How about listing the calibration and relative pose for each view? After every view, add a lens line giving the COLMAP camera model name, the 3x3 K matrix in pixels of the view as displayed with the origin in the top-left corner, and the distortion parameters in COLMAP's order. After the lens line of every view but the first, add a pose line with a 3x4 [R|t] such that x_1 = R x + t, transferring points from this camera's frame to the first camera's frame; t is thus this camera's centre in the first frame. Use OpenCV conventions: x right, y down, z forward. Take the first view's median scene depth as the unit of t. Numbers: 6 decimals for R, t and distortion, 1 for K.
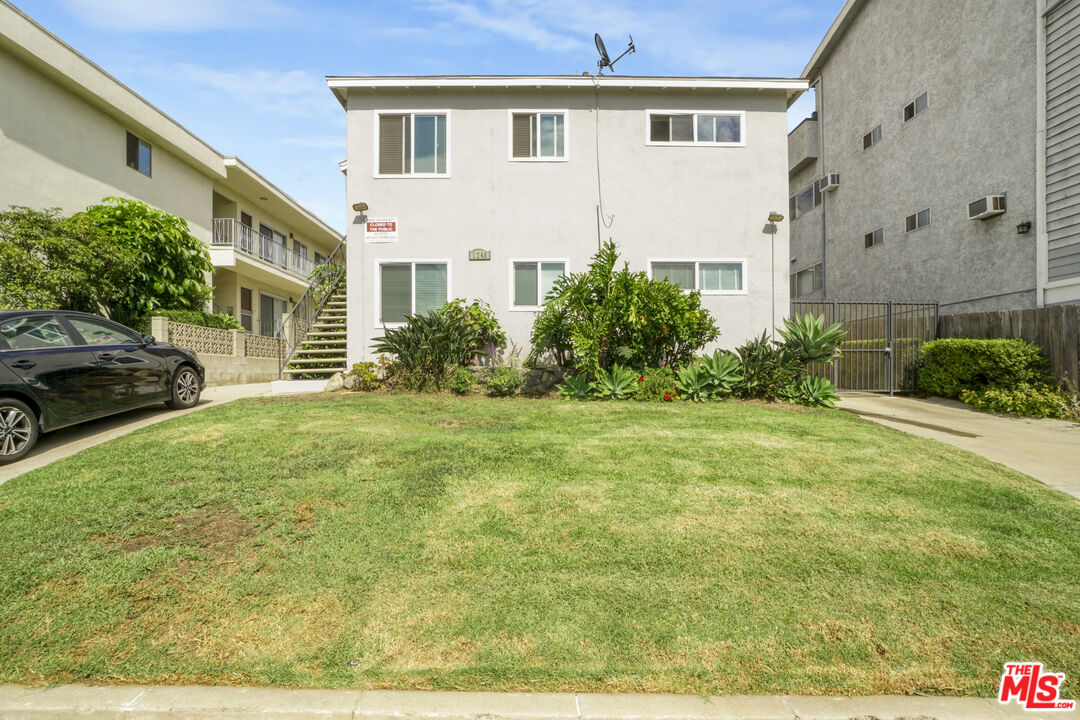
lens RADIAL K [[533.9, 0, 537.8], [0, 533.9, 383.3], [0, 0, 1]] dist [-0.034727, 0.009844]
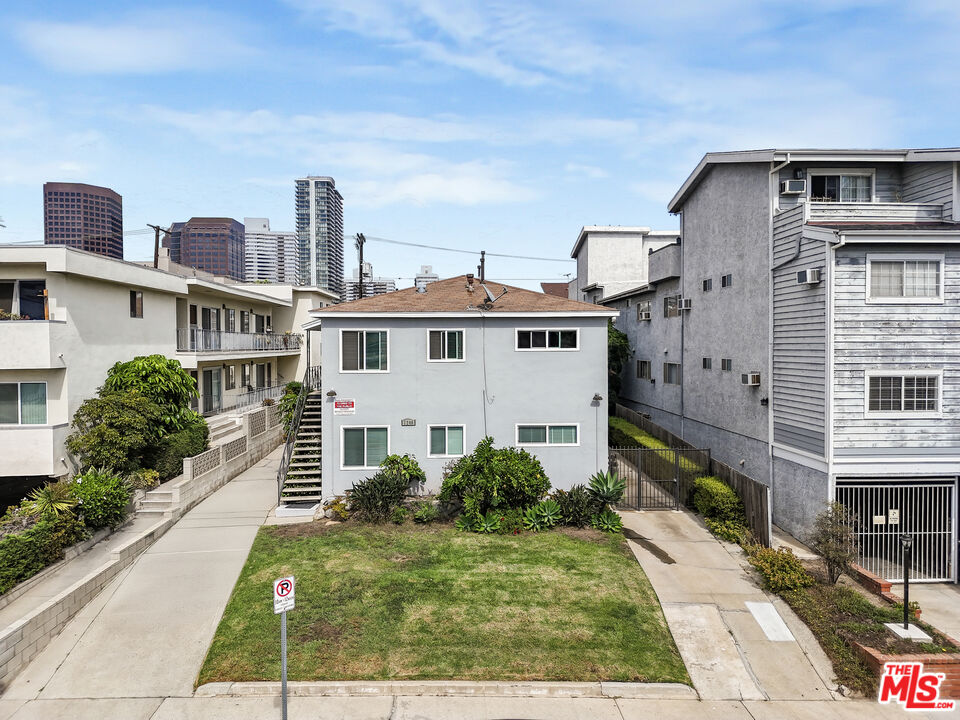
lens RADIAL K [[671.7, 0, 478.1], [0, 671.7, 358.1], [0, 0, 1]] dist [0.065345, -0.068346]
pose [[0.999657, 0.000328, 0.026174, 0.043303], [-0.000537, 0.999968, 0.007974, -0.444880], [-0.026170, -0.007986, 0.999626, -0.968743]]
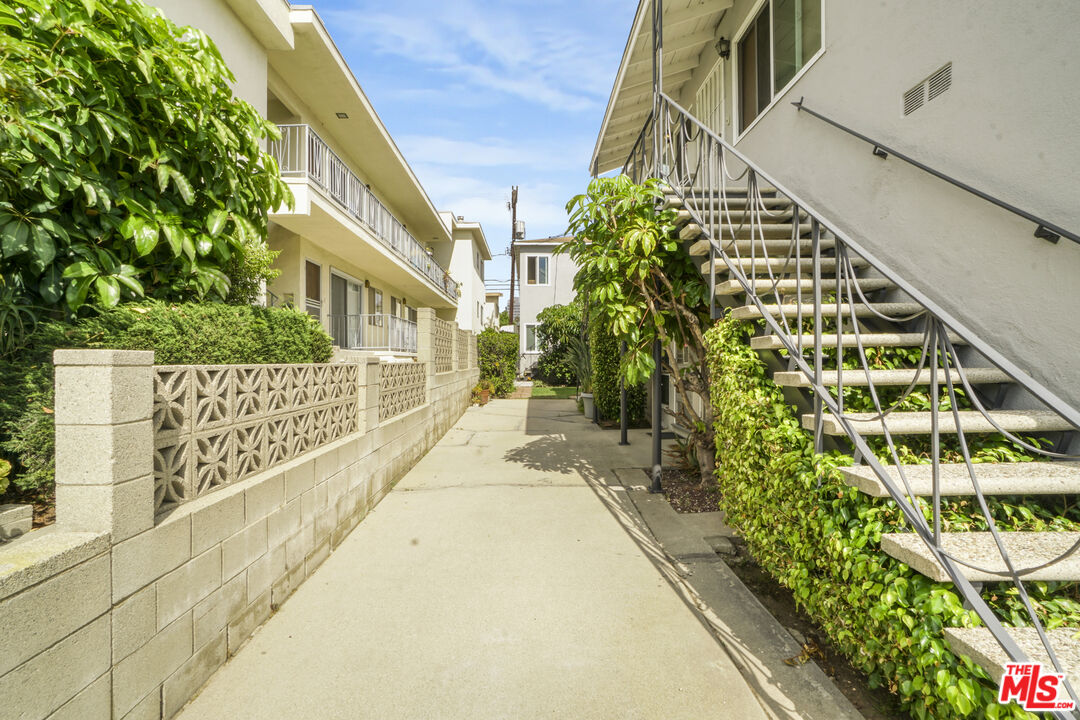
lens RADIAL K [[505.5, 0, 535.8], [0, 505.5, 362.9], [0, 0, 1]] dist [-0.024551, -0.000549]
pose [[0.999998, 0.000778, -0.002070, -0.603307], [-0.000786, 0.999992, -0.003910, -0.129754], [0.002067, 0.003912, 0.999990, 0.873217]]
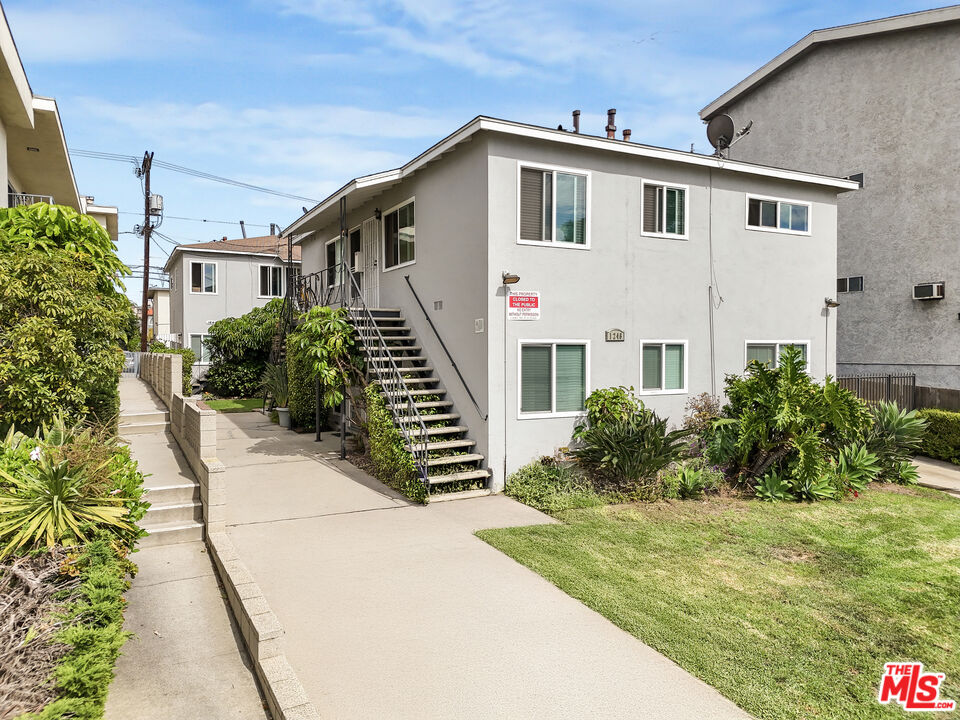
lens RADIAL K [[671.7, 0, 485.4], [0, 671.7, 363.8], [0, 0, 1]] dist [0.065345, -0.068346]
pose [[0.889631, -0.008612, 0.456598, -0.841115], [0.004558, 0.999940, 0.009979, -0.204787], [-0.456656, -0.006796, 0.889617, 0.064278]]
